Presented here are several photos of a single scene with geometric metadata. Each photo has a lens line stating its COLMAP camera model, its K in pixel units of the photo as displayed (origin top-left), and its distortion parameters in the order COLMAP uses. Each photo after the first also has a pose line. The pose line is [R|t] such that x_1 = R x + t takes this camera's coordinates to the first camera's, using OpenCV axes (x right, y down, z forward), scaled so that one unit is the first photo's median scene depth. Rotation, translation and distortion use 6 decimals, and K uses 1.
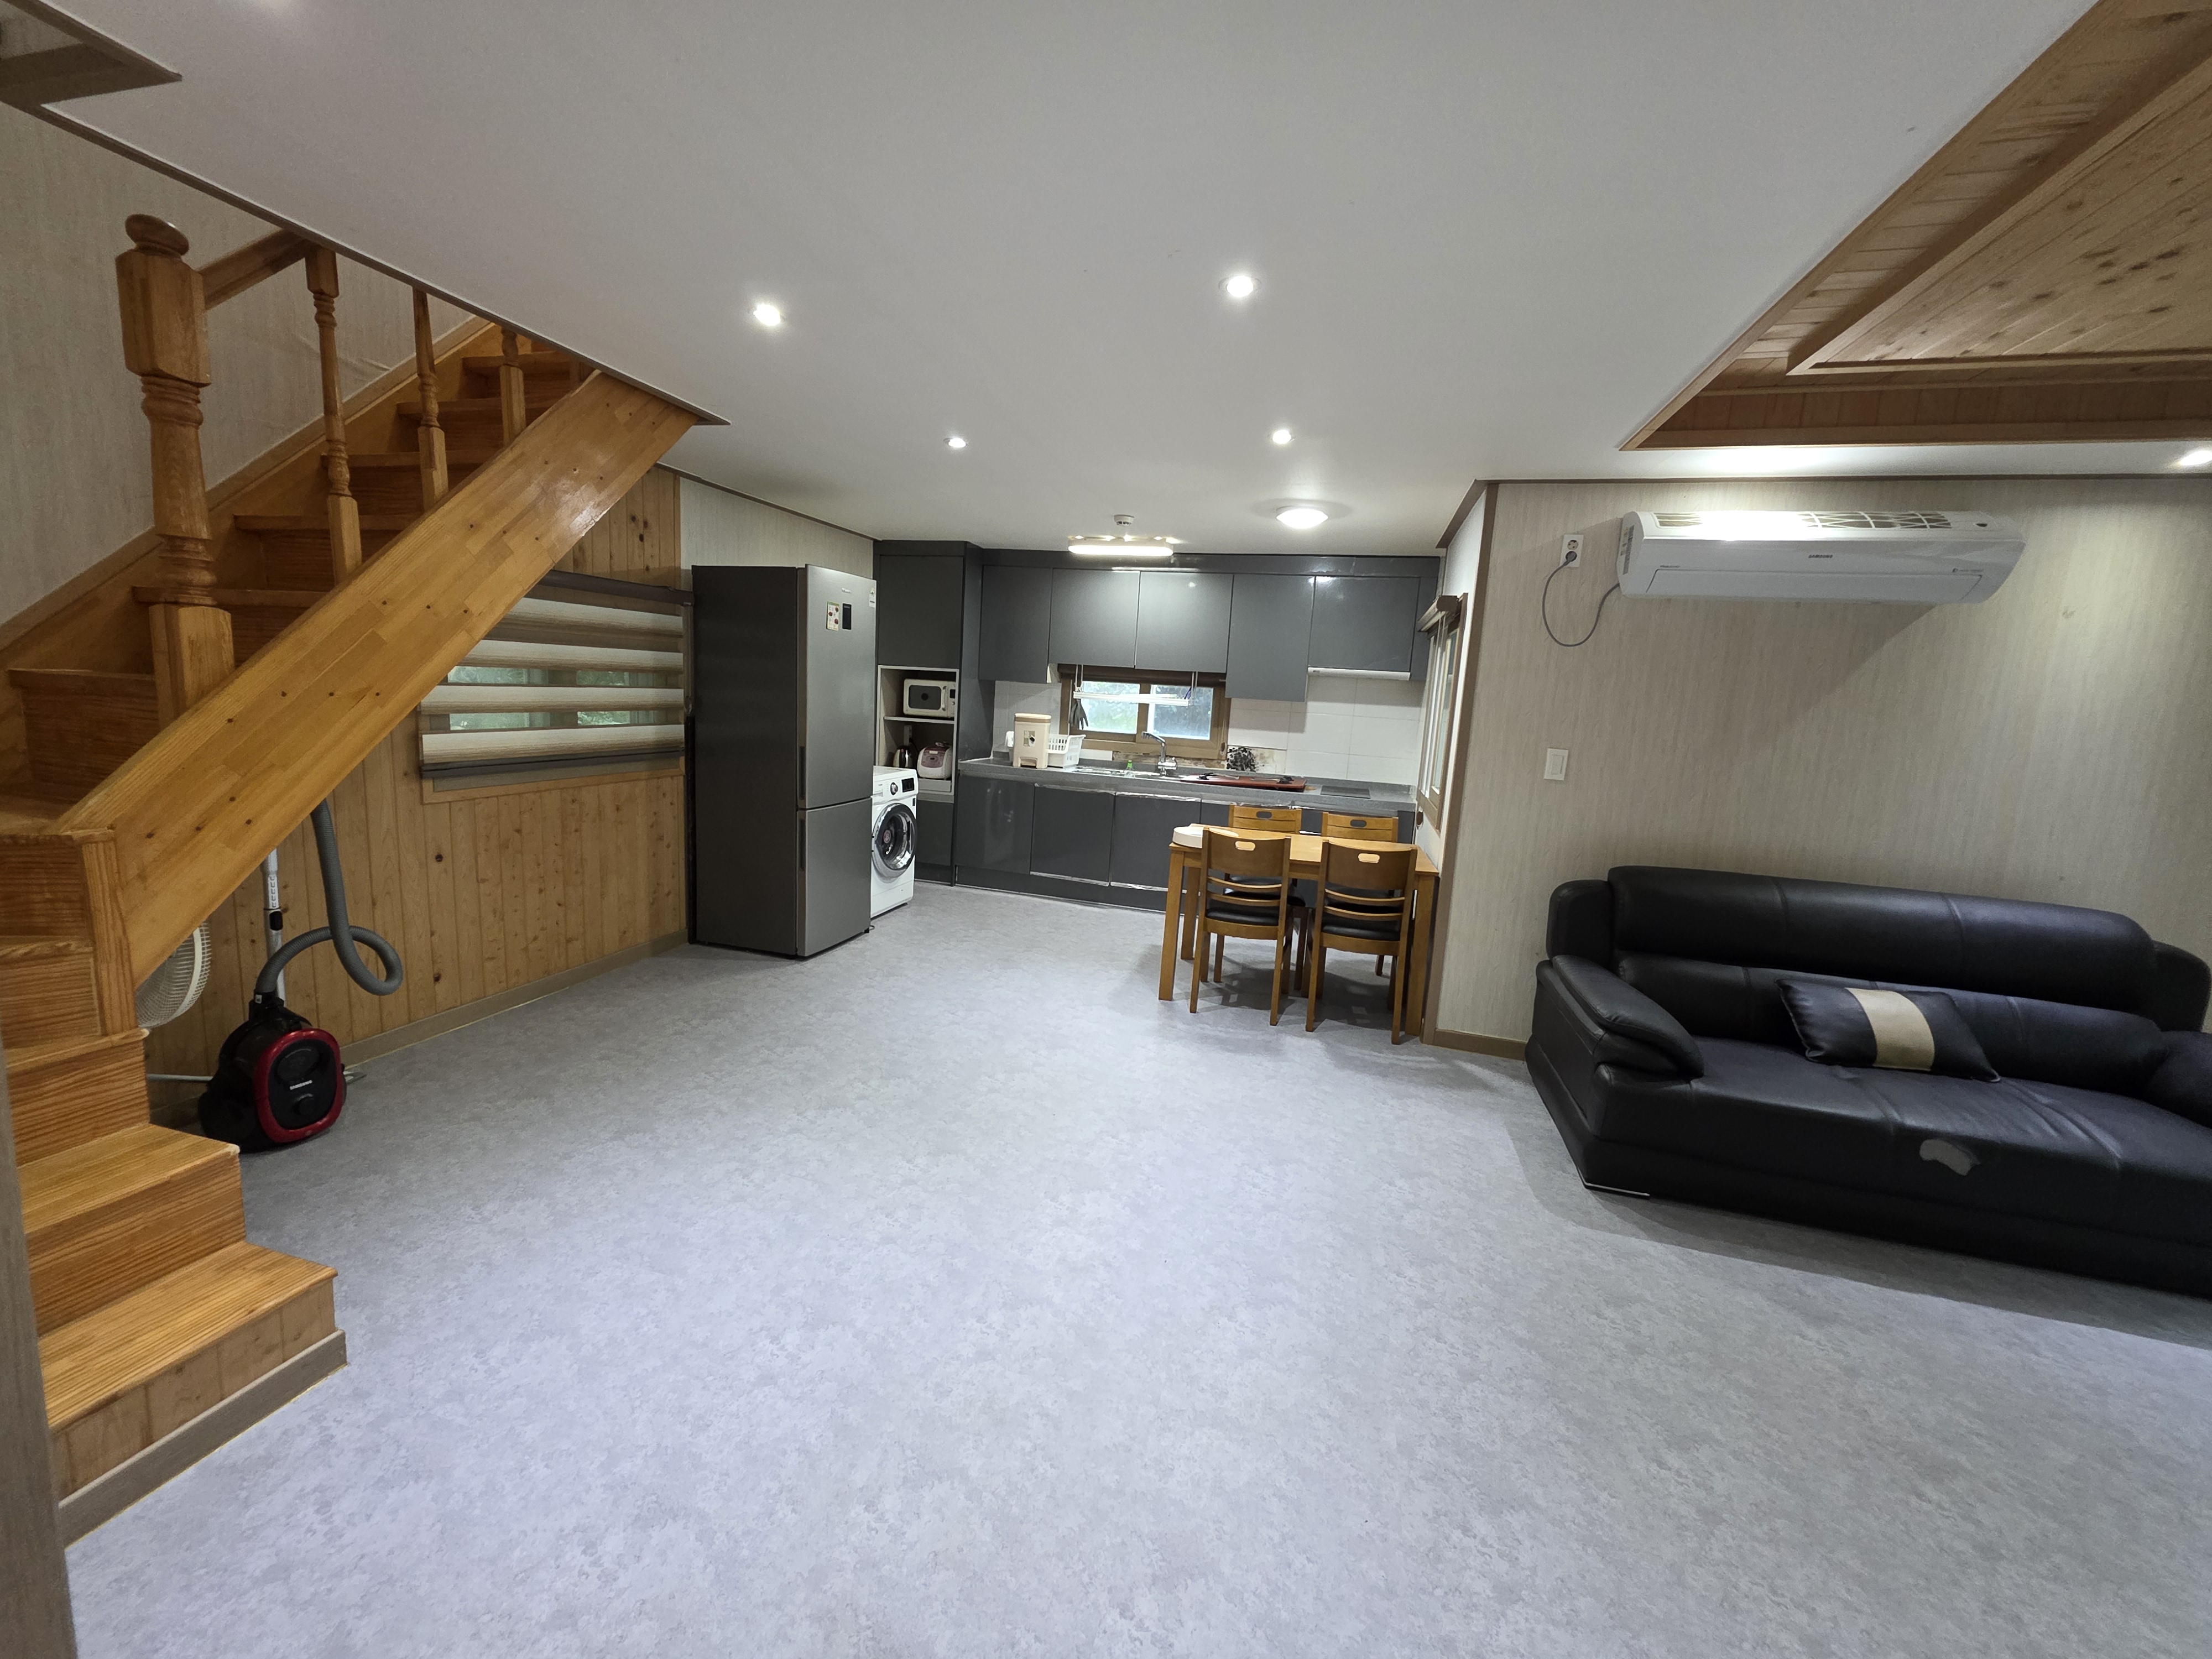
lens RADIAL K [[883.4, 0, 1105.2], [0, 883.4, 815.3], [0, 0, 1]] dist [0.002285, 0.000084]
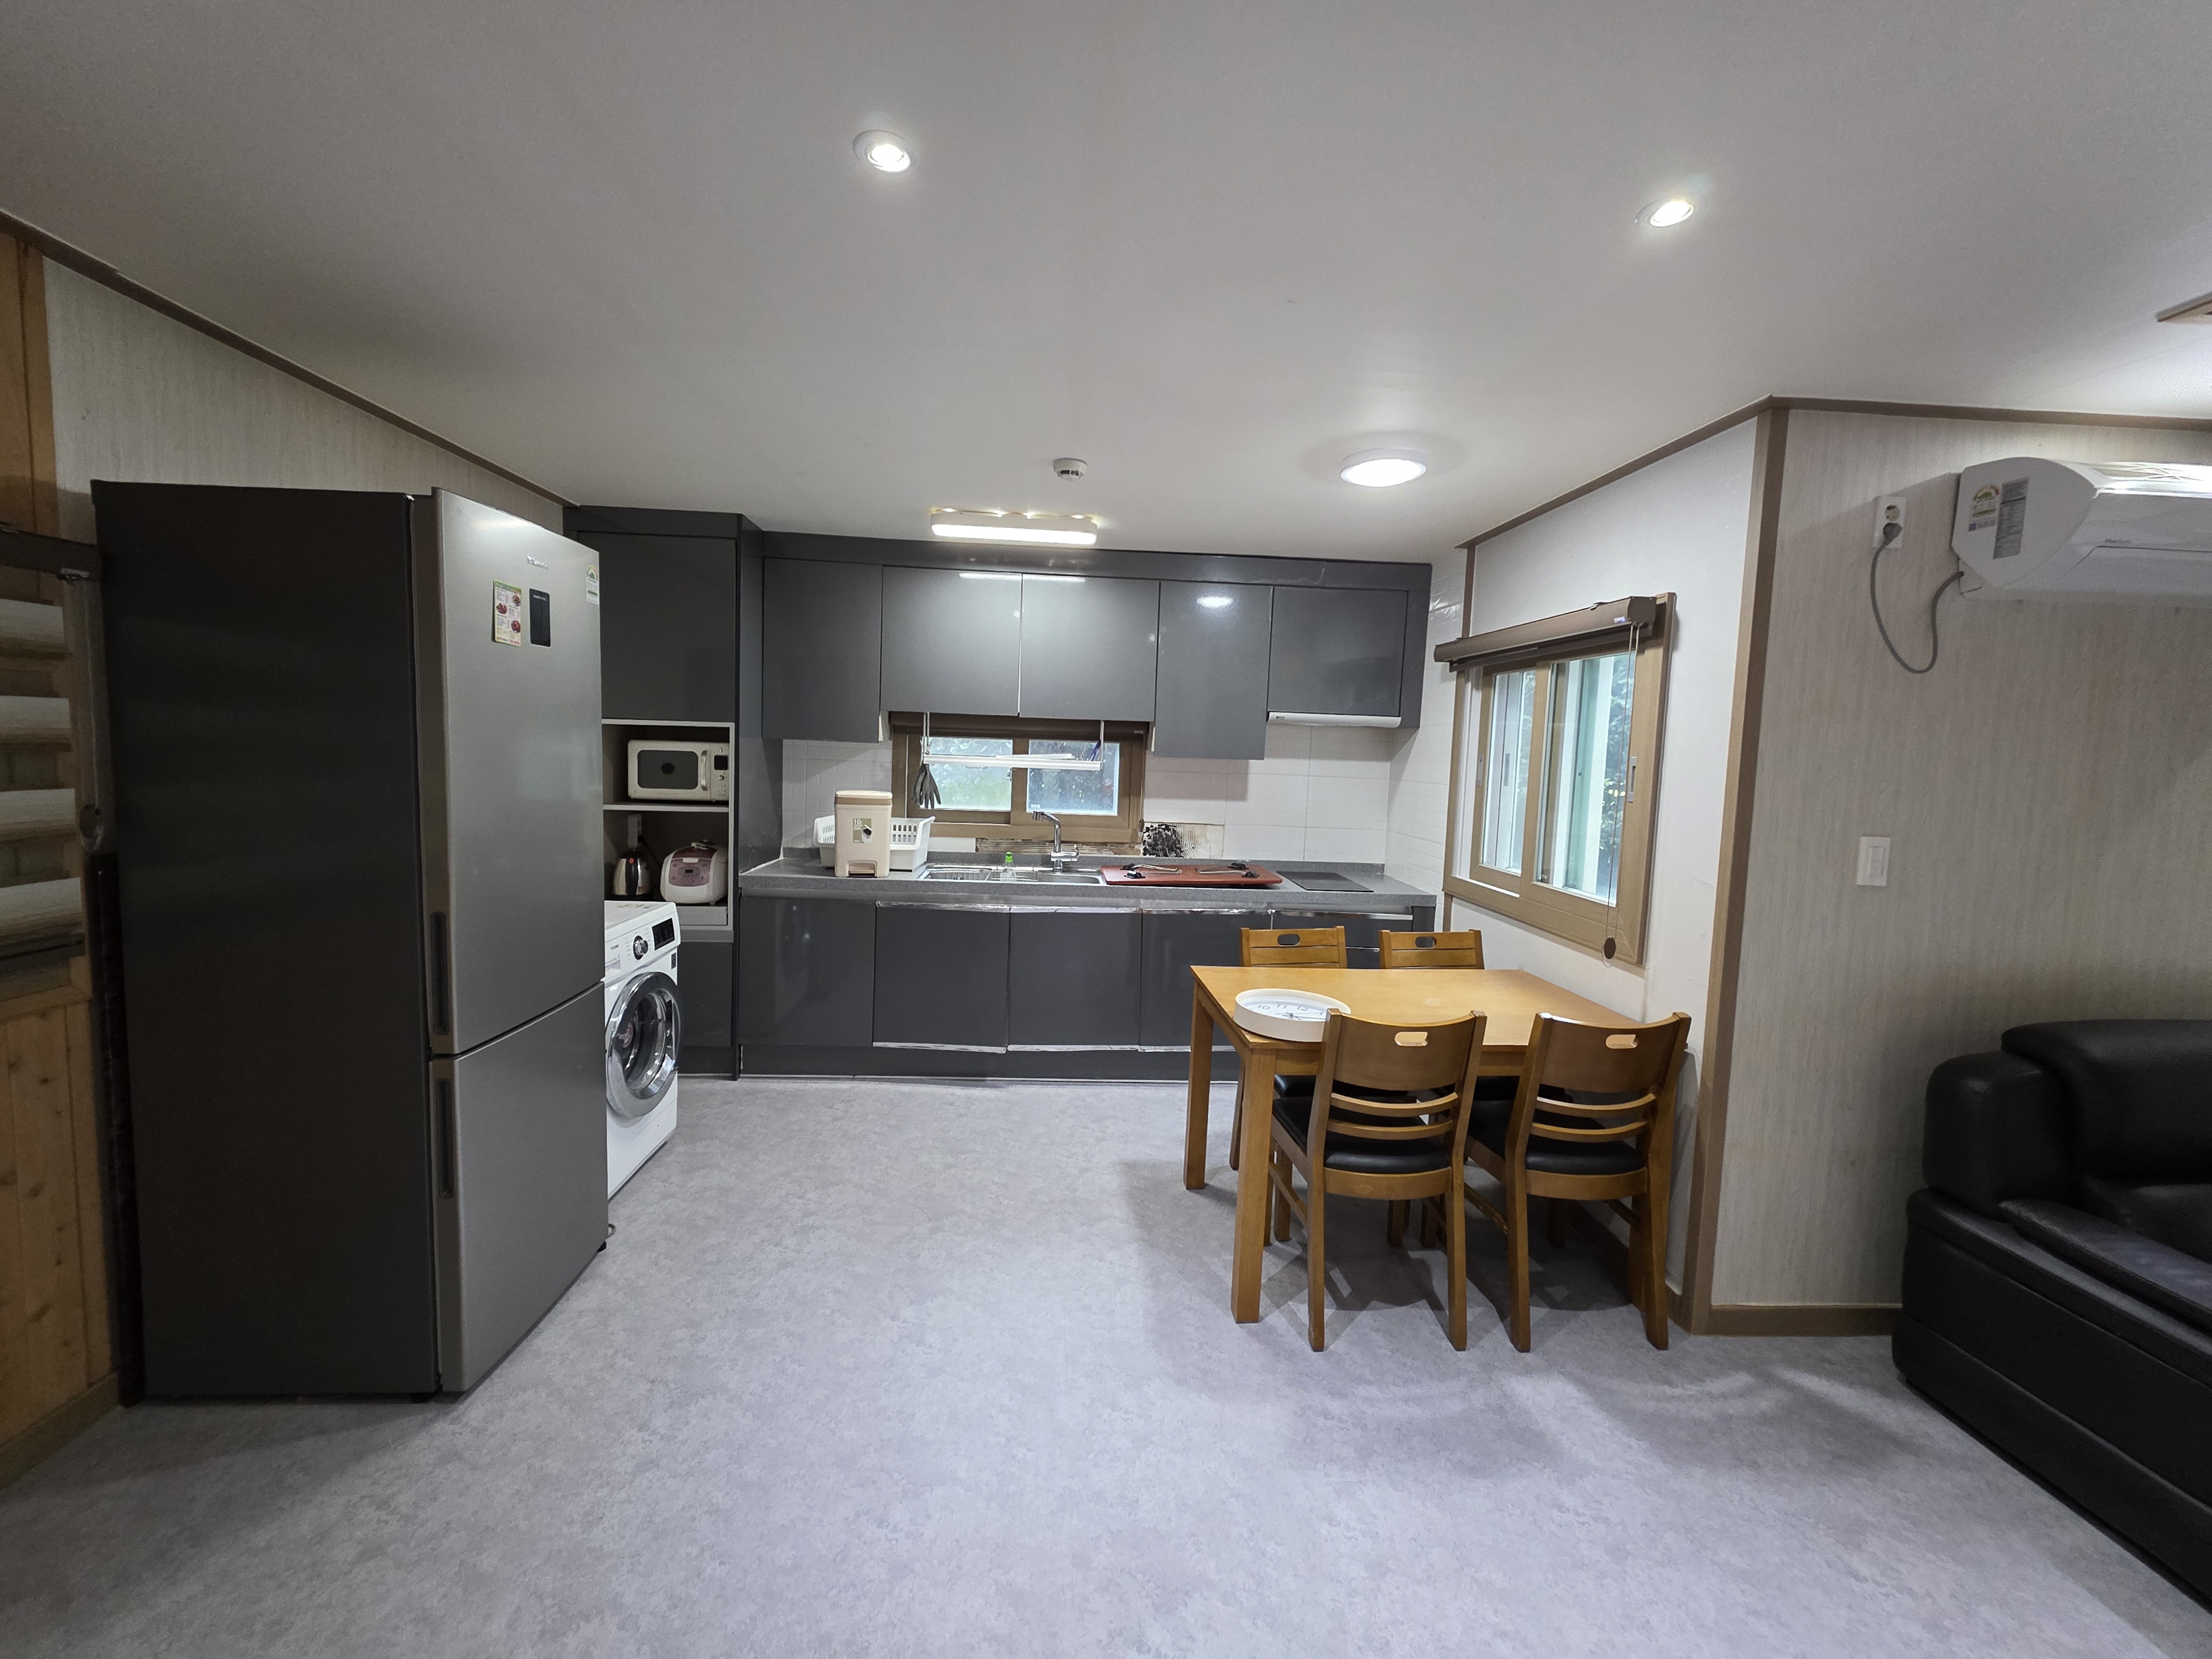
lens RADIAL K [[883.4, 0, 1105.2], [0, 883.4, 815.3], [0, 0, 1]] dist [0.002285, 0.000084]
pose [[0.945561, -0.051262, 0.321384, -0.138526], [0.067157, 0.996997, -0.038561, -0.069396], [-0.318442, 0.058045, 0.946164, 0.392159]]
